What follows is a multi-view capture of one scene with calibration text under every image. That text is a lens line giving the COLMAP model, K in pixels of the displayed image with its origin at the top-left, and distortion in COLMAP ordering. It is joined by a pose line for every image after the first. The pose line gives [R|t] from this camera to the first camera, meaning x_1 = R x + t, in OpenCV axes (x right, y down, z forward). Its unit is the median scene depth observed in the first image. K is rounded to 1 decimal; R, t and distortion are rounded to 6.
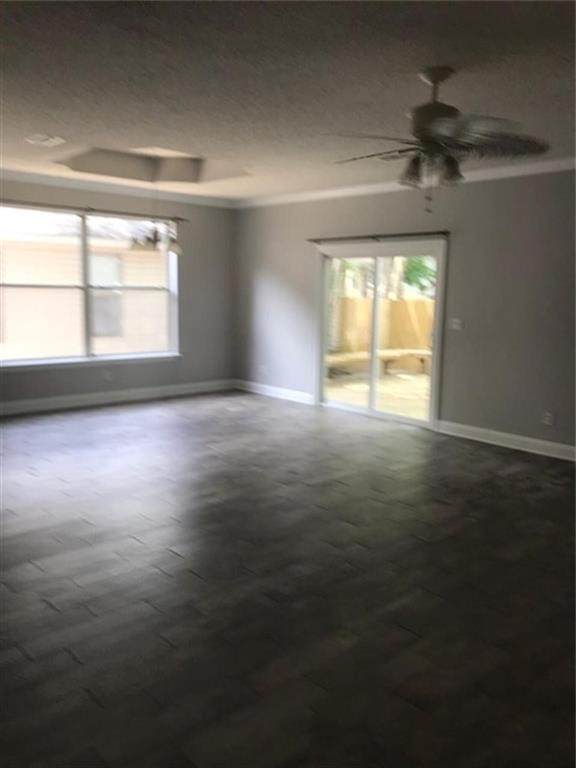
lens RADIAL K [[631.1, 0, 288.0], [0, 631.1, 384.0], [0, 0, 1]] dist [0.000176, -0.000202]
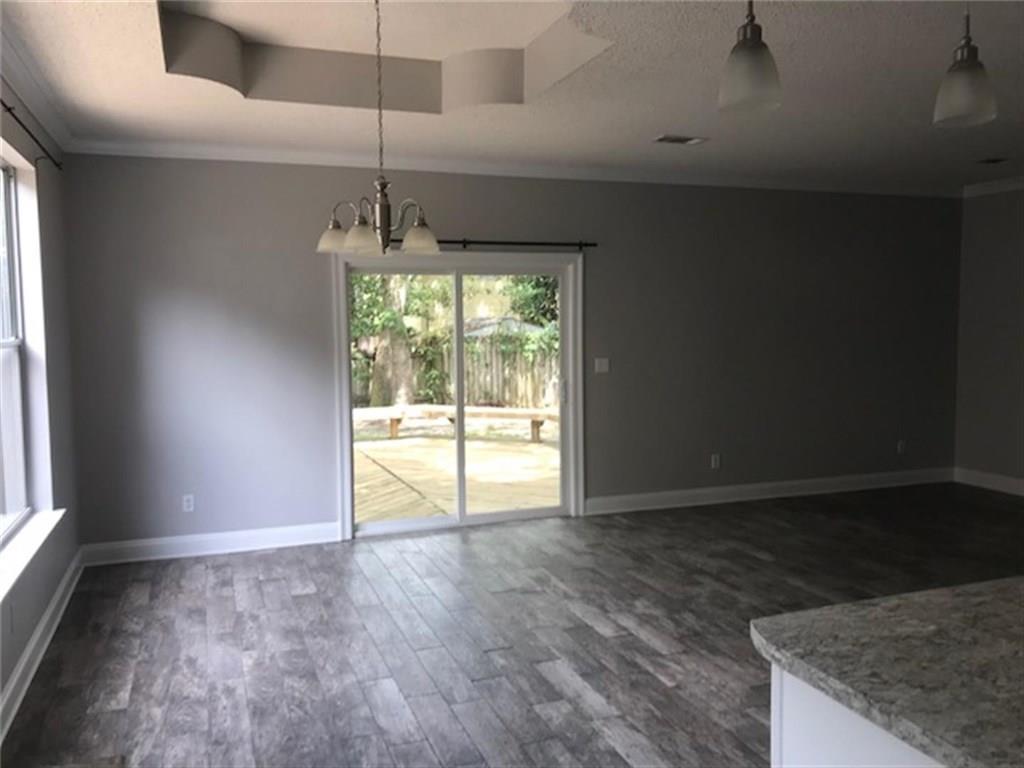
lens RADIAL K [[841.5, 0, 512.0], [0, 841.5, 384.0], [0, 0, 1]] dist [0.000176, -0.000202]
pose [[0.377497, -0.100038, 0.920591, -0.690617], [0.160897, 0.986112, 0.041180, -0.131278], [-0.911926, 0.132575, 0.388350, 0.705976]]
